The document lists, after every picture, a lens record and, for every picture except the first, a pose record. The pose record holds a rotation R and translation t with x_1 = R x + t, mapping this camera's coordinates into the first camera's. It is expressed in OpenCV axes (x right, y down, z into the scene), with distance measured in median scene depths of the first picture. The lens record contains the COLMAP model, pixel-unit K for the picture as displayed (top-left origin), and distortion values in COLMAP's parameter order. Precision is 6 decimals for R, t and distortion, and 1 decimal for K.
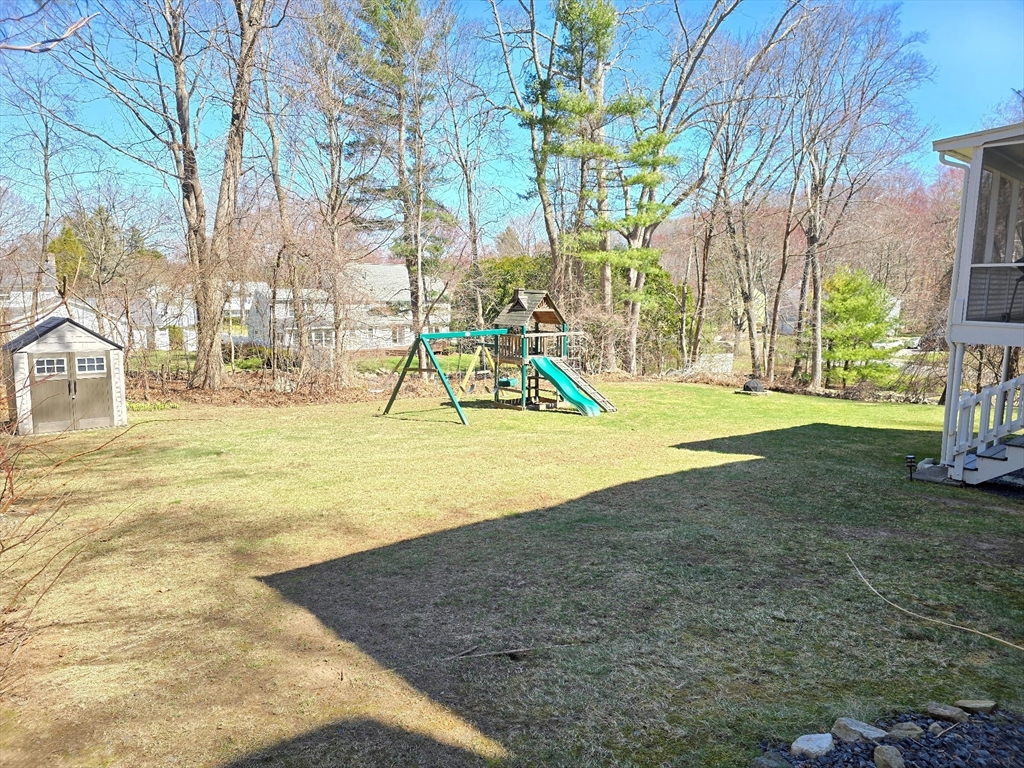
lens RADIAL K [[680.7, 0, 508.7], [0, 680.7, 387.1], [0, 0, 1]] dist [0.067748, -0.050859]
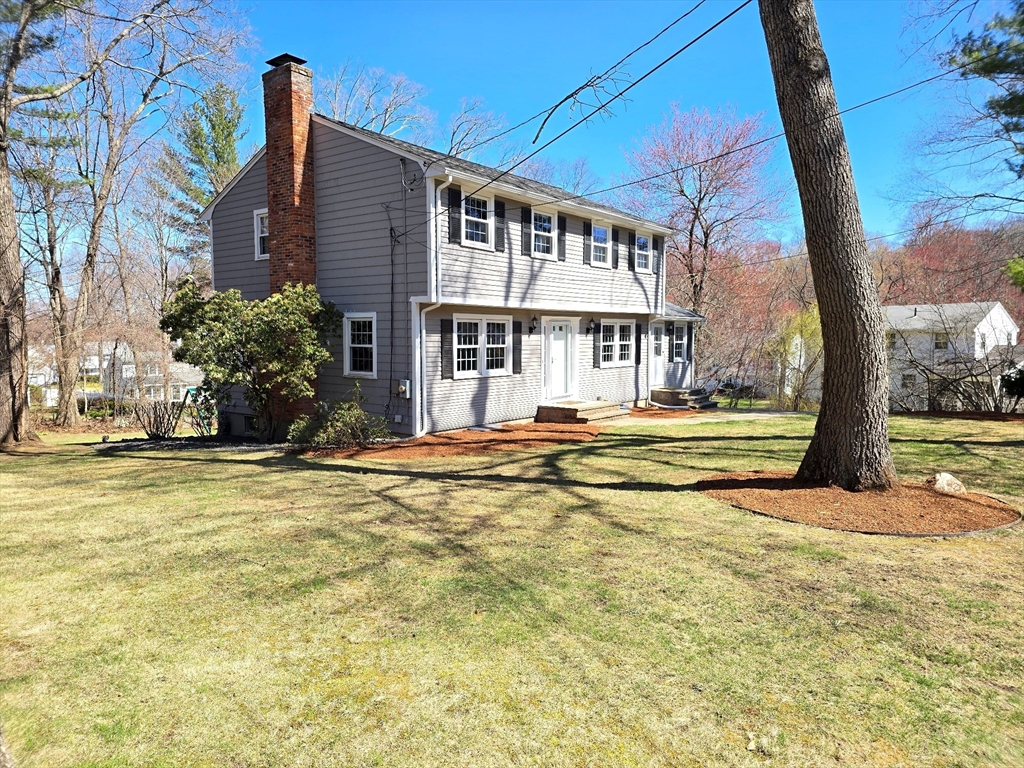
lens RADIAL K [[680.7, 0, 508.7], [0, 680.7, 387.1], [0, 0, 1]] dist [0.067748, -0.050859]
pose [[0.987040, -0.016867, 0.159588, 0.256590], [0.028920, 0.996875, -0.073507, 0.052101], [-0.157850, 0.077170, 0.984443, -0.603829]]
